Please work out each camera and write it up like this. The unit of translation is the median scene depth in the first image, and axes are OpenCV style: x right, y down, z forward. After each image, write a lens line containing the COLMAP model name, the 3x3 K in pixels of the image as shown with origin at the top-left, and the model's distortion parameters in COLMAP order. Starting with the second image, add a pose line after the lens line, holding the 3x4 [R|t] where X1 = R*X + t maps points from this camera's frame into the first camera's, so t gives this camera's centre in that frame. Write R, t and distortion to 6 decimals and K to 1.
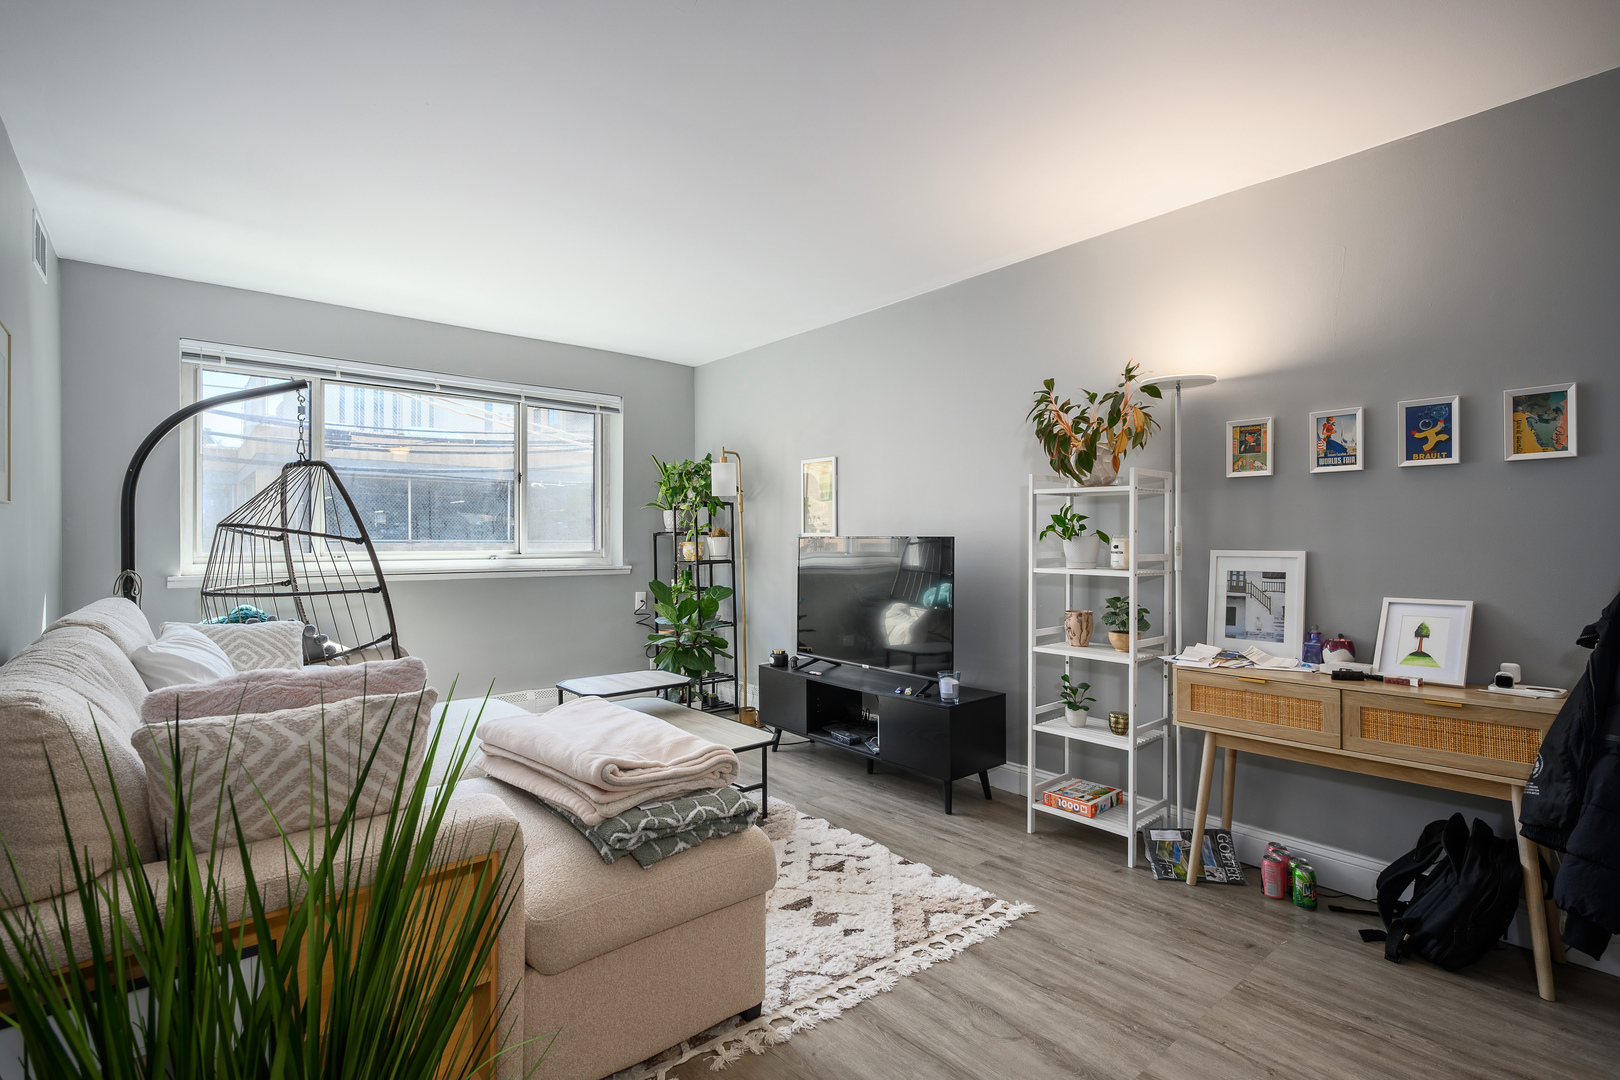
lens RADIAL K [[815.2, 0, 810.0], [0, 815.2, 540.0], [0, 0, 1]] dist [0.041122, -0.000099]
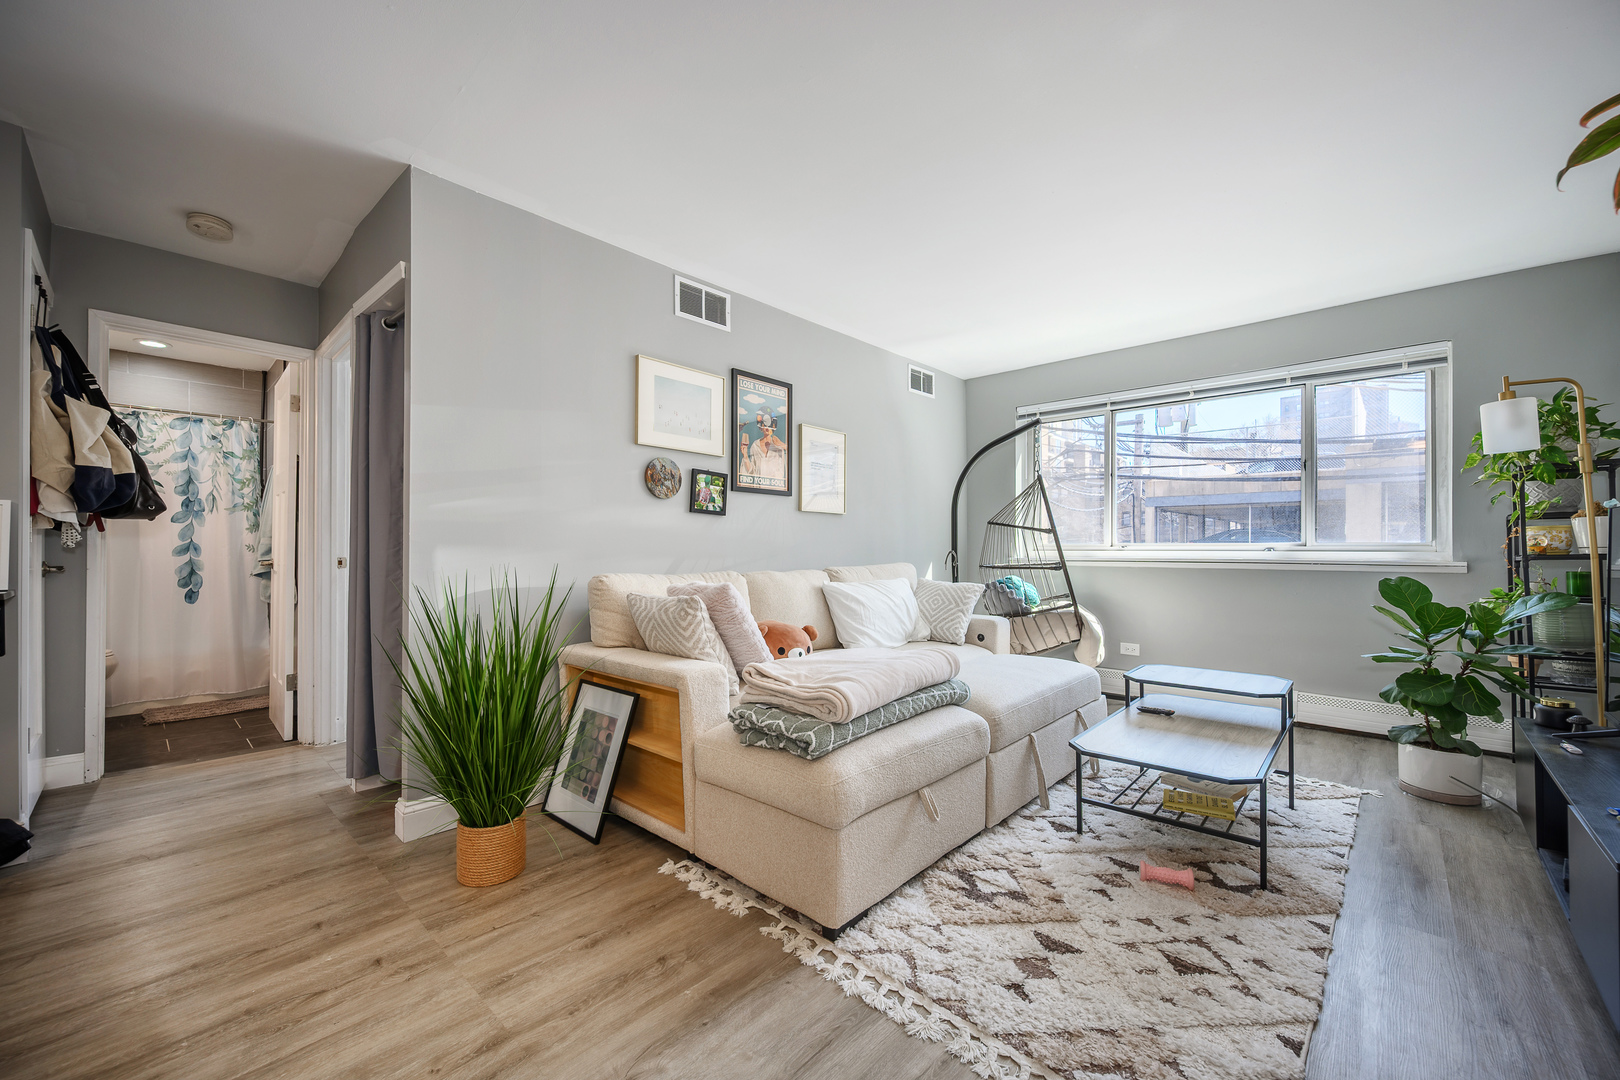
lens RADIAL K [[630.8, 0, 796.3], [0, 630.8, 551.4], [0, 0, 1]] dist [-0.002102, -0.000356]
pose [[0.090818, -0.009312, -0.995824, 0.652398], [-0.003617, 0.999947, -0.009680, 0.065835], [0.995861, 0.004481, 0.090779, 0.756052]]
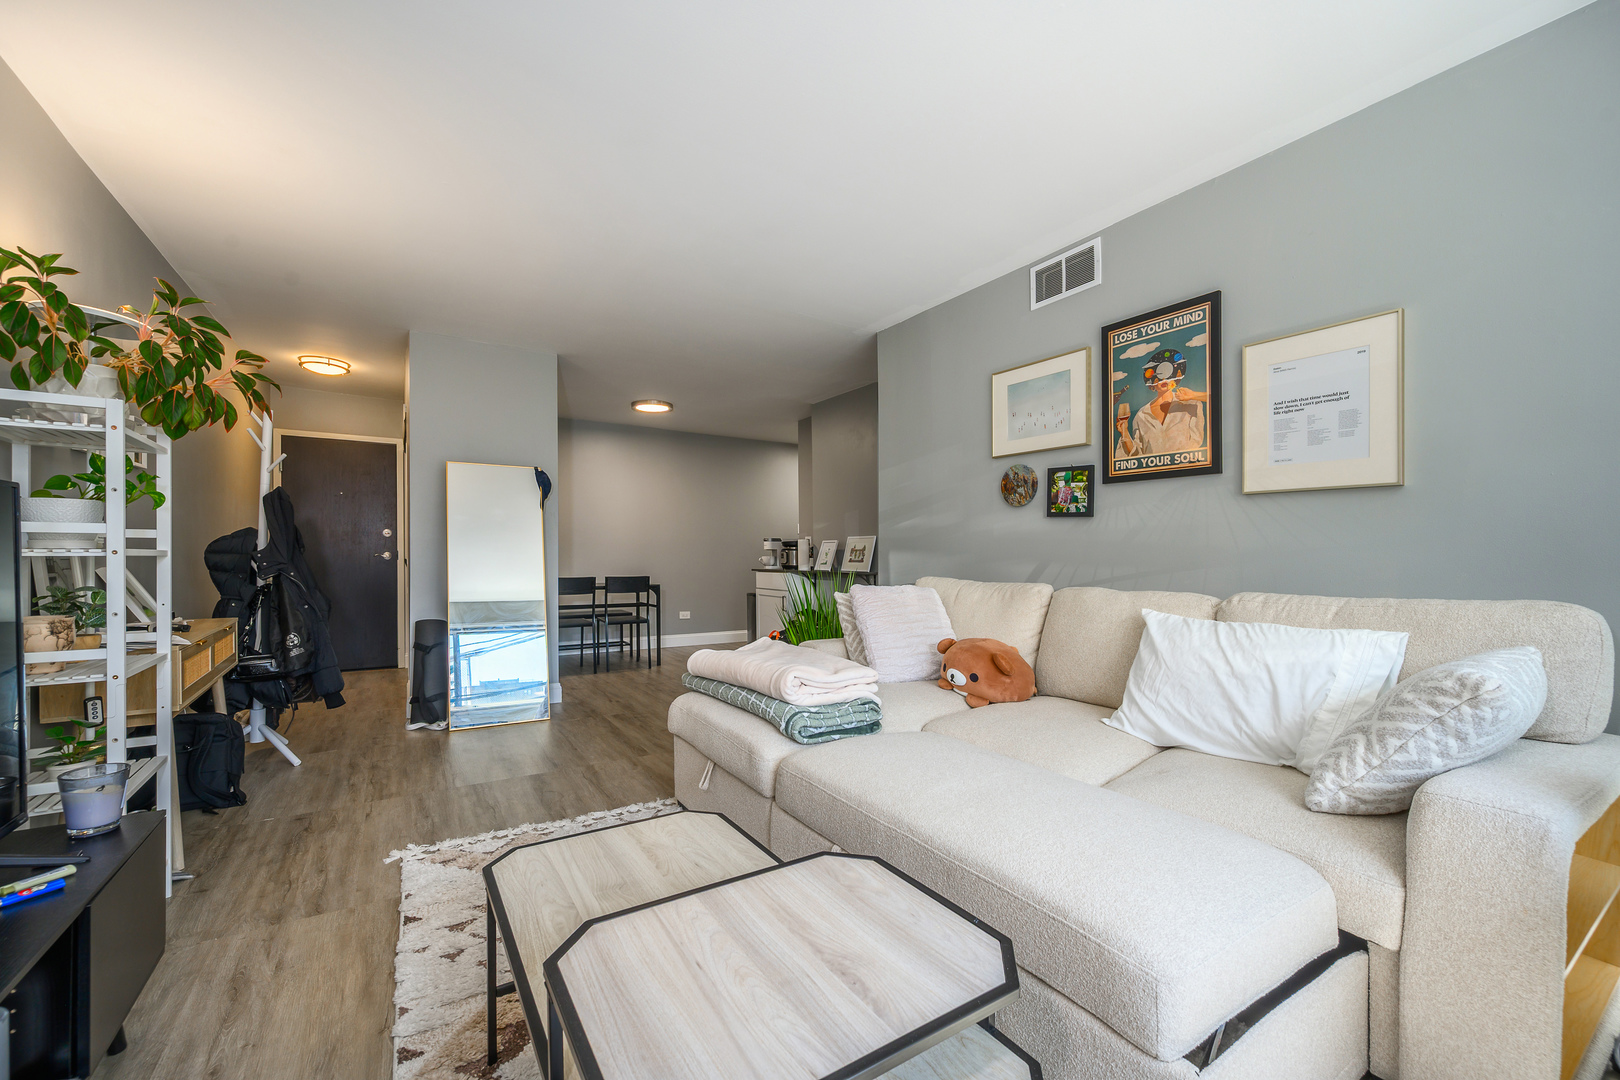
lens RADIAL K [[630.8, 0, 796.3], [0, 630.8, 551.4], [0, 0, 1]] dist [-0.002102, -0.000356]
pose [[-0.988856, -0.015312, 0.148086, -0.421307], [-0.015168, 0.999883, 0.002099, 0.040654], [-0.148101, -0.000171, -0.988972, 1.936015]]
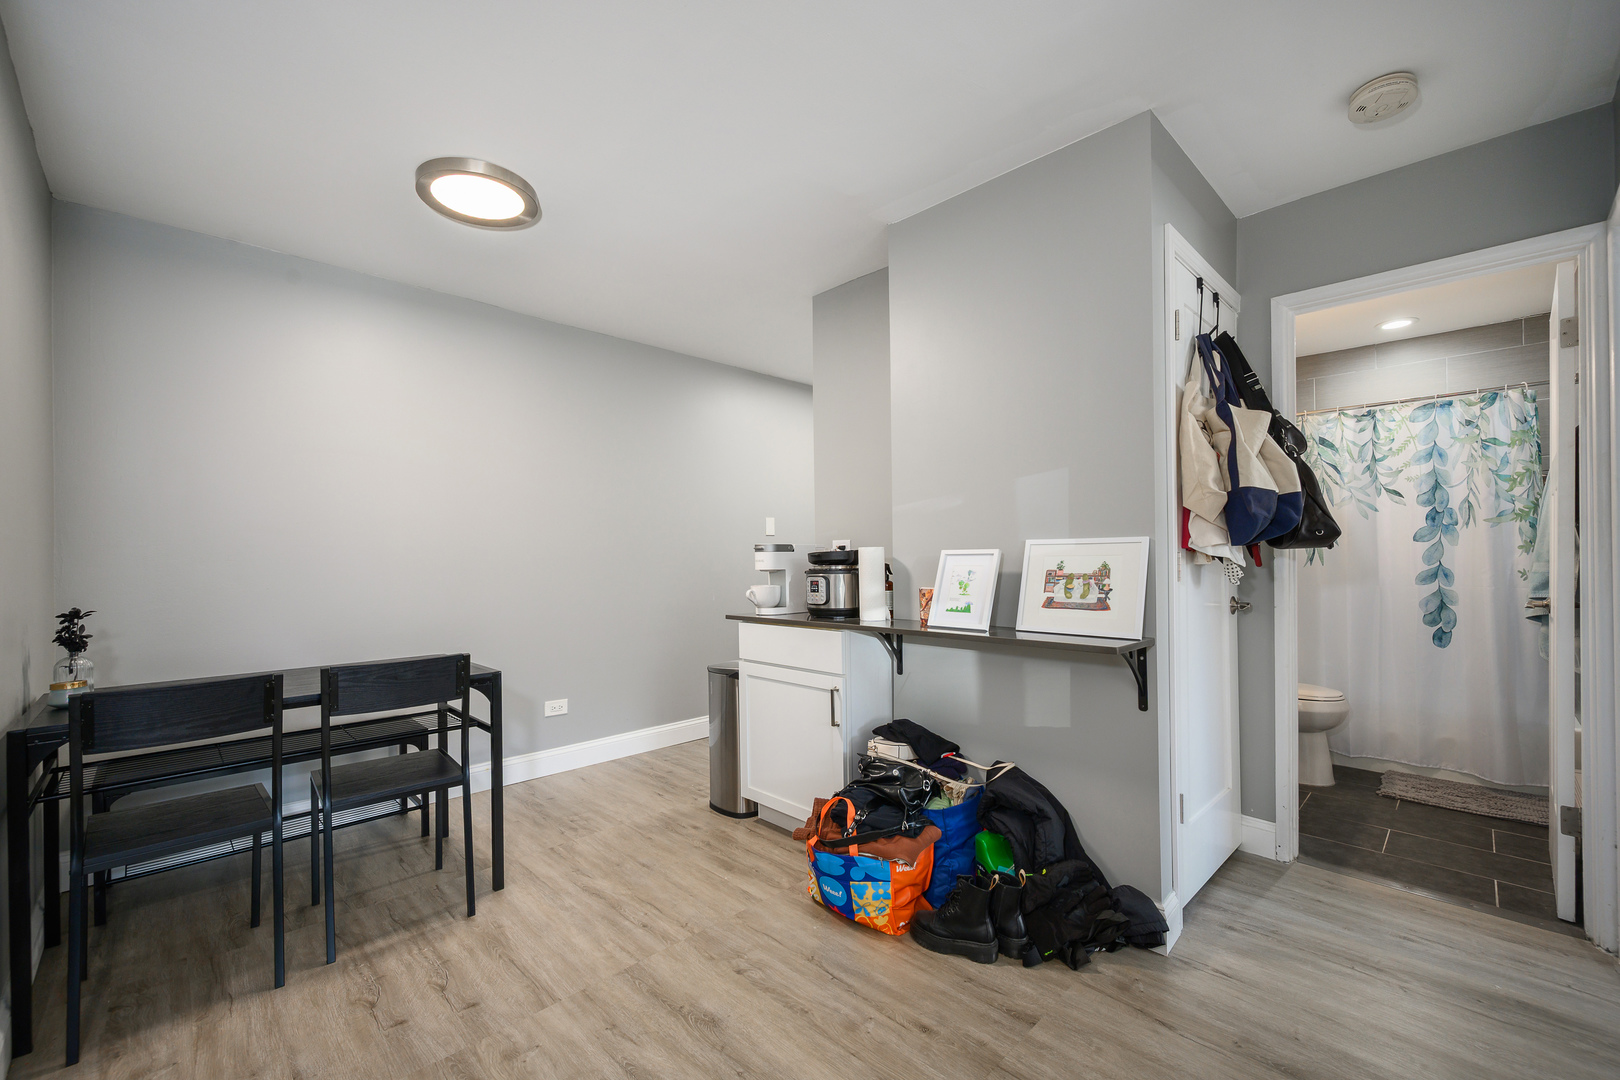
lens RADIAL K [[668.7, 0, 808.0], [0, 668.7, 552.4], [0, 0, 1]] dist [0.000682, -0.000047]
pose [[-0.997260, -0.008877, -0.073437, 0.120542], [-0.008290, 0.999931, -0.008297, 0.016006], [0.073506, -0.007665, -0.997265, 0.517567]]
